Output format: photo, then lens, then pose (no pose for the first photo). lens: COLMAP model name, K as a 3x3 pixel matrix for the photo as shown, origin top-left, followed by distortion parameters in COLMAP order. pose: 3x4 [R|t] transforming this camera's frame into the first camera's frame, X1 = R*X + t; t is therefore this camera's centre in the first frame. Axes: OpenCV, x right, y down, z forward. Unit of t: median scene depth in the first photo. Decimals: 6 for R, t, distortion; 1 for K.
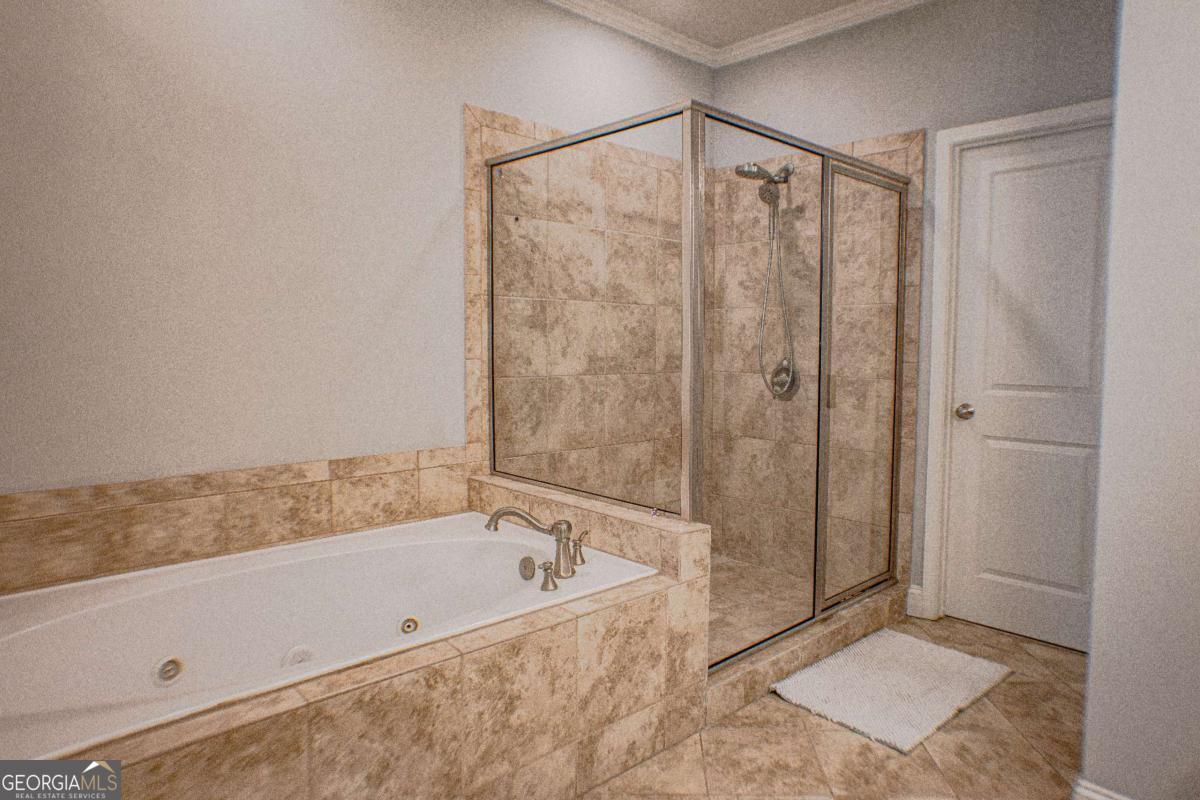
lens RADIAL K [[741.4, 0, 600.0], [0, 741.4, 400.0], [0, 0, 1]] dist [-0.066063, 0.001058]
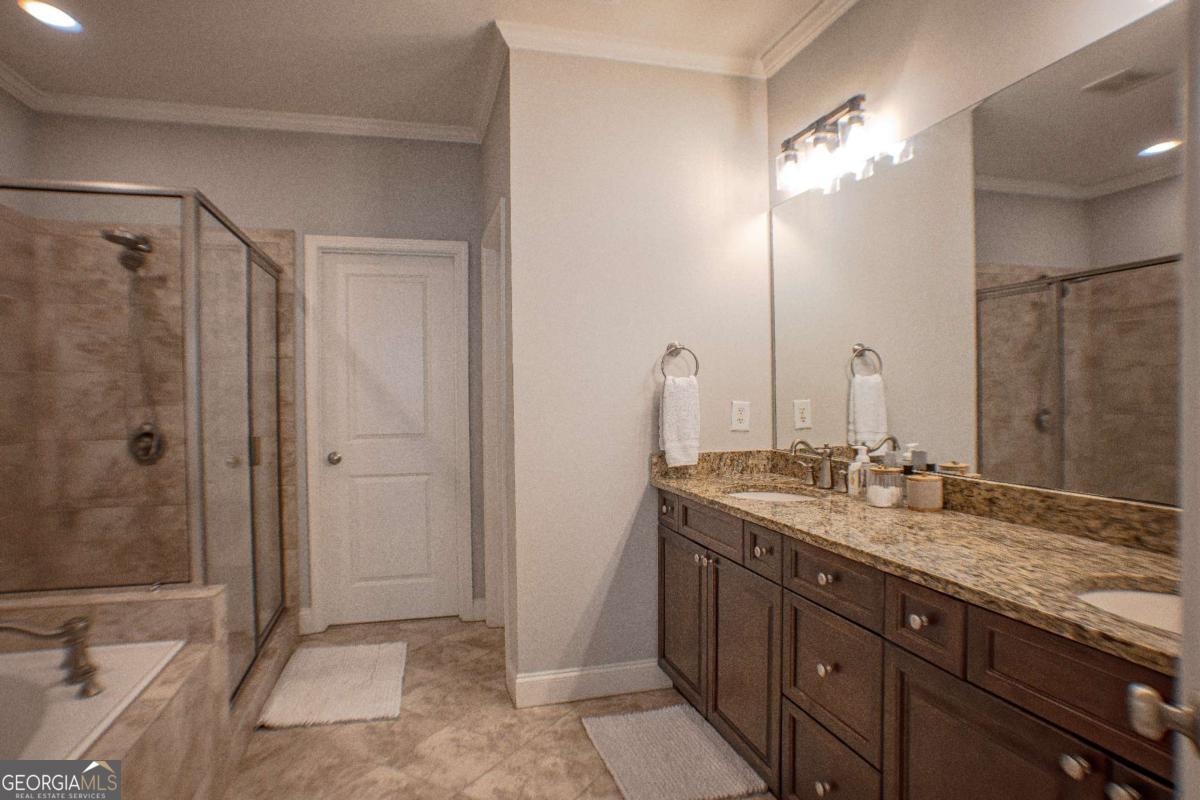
lens RADIAL K [[690.0, 0, 600.0], [0, 690.0, 400.0], [0, 0, 1]] dist [-0.055162, 0.003104]
pose [[0.474676, -0.023868, 0.879837, -0.317238], [0.083291, 0.996364, -0.017907, -0.024434], [-0.876211, 0.081783, 0.474938, 0.025568]]
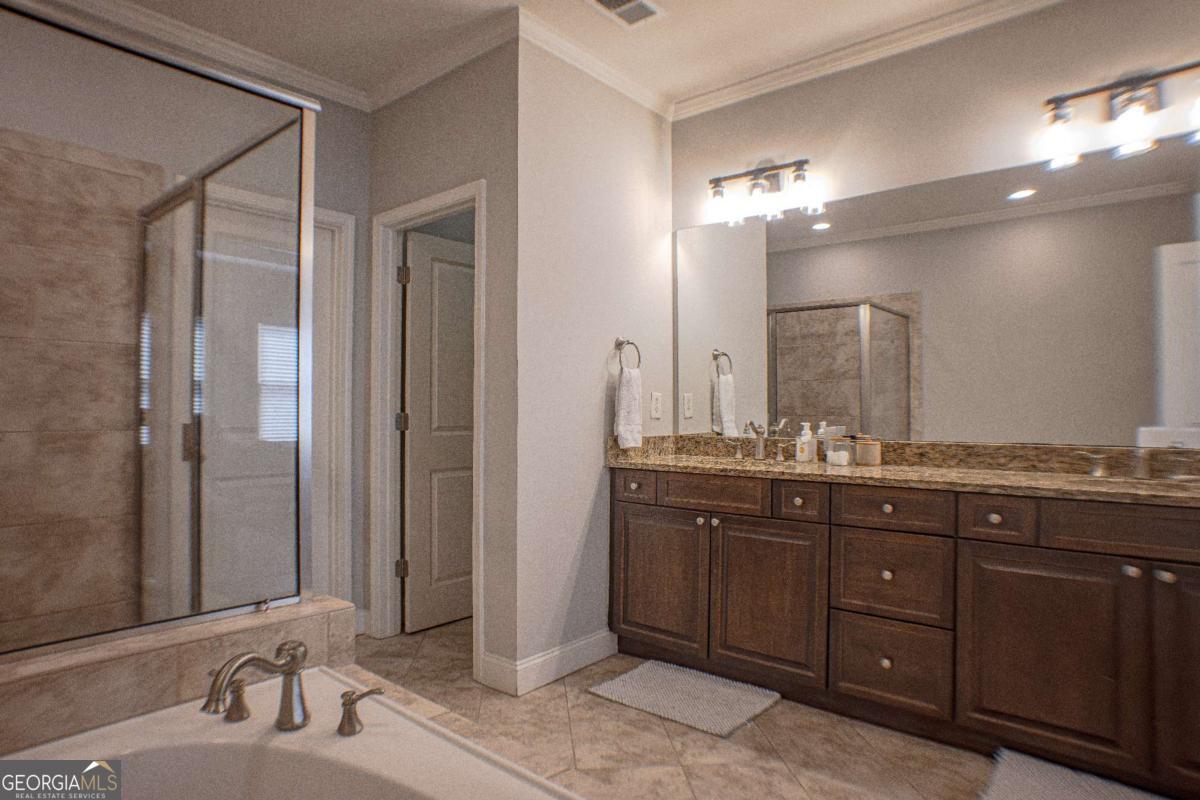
lens RADIAL K [[690.0, 0, 600.0], [0, 690.0, 400.0], [0, 0, 1]] dist [-0.055162, 0.003104]
pose [[-0.102263, -0.000690, 0.994757, -0.481331], [0.076829, 0.997007, 0.008590, -0.029035], [-0.991786, 0.077305, -0.101903, 0.533202]]
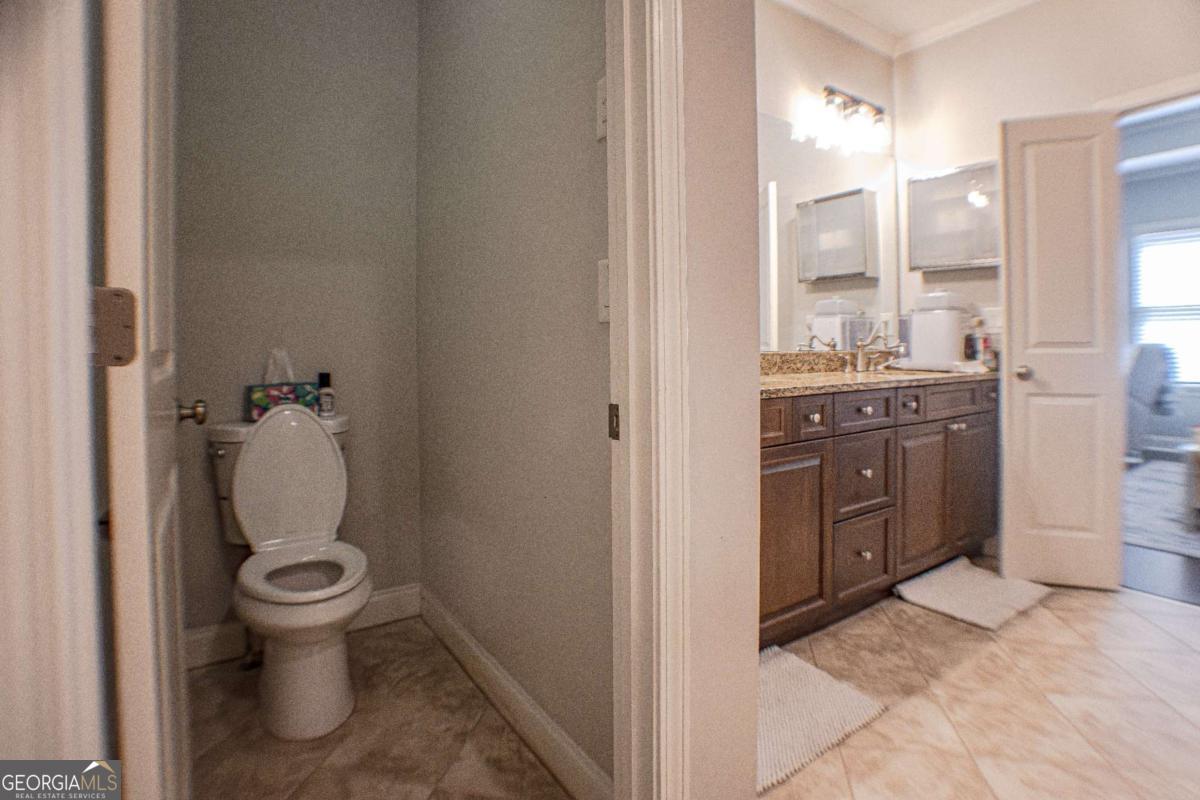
lens RADIAL K [[638.8, 0, 600.0], [0, 638.8, 400.0], [0, 0, 1]] dist [-0.001800, 0.000214]
pose [[-0.992221, -0.012269, 0.123886, 0.498763], [0.008212, 0.986515, 0.163467, -0.013398], [-0.124220, 0.163212, -0.978739, 0.928607]]
